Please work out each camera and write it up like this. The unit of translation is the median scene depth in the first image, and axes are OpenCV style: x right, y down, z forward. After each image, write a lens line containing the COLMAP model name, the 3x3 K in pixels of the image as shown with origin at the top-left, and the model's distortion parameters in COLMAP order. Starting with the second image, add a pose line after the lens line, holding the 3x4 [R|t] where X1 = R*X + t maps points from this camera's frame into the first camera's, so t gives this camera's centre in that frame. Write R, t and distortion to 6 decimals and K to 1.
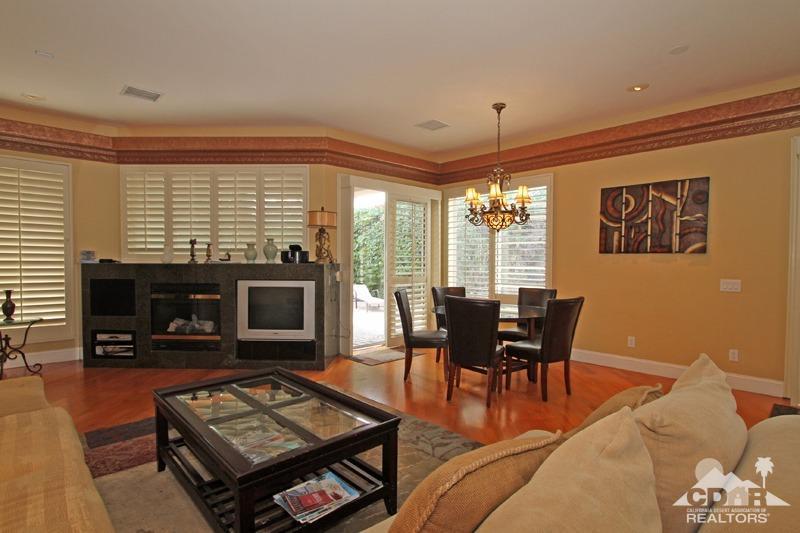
lens RADIAL K [[415.0, 0, 399.9], [0, 415.0, 266.2], [0, 0, 1]] dist [-0.002684, -0.000324]
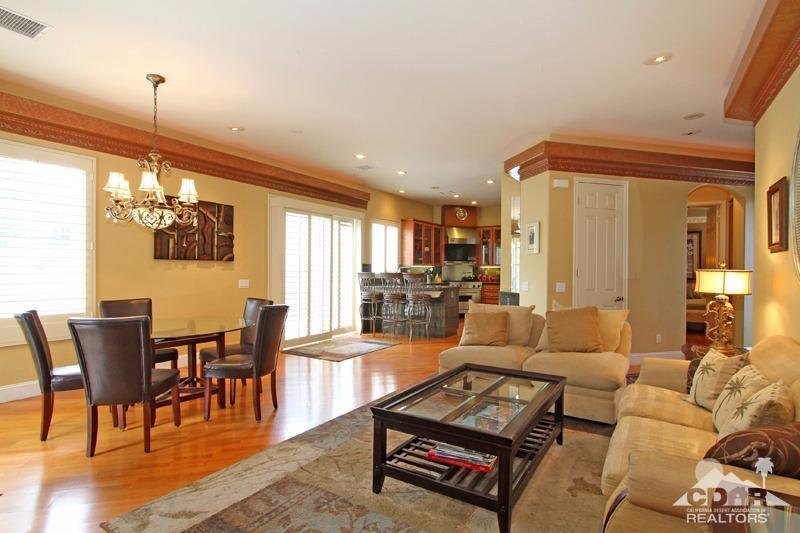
lens RADIAL K [[415.0, 0, 400.1], [0, 415.0, 267.5], [0, 0, 1]] dist [-0.002684, -0.000324]
pose [[-0.262931, -0.008687, 0.964775, -0.673313], [0.001707, 0.999954, 0.009468, -0.020927], [-0.964813, 0.004136, -0.262904, 0.755606]]
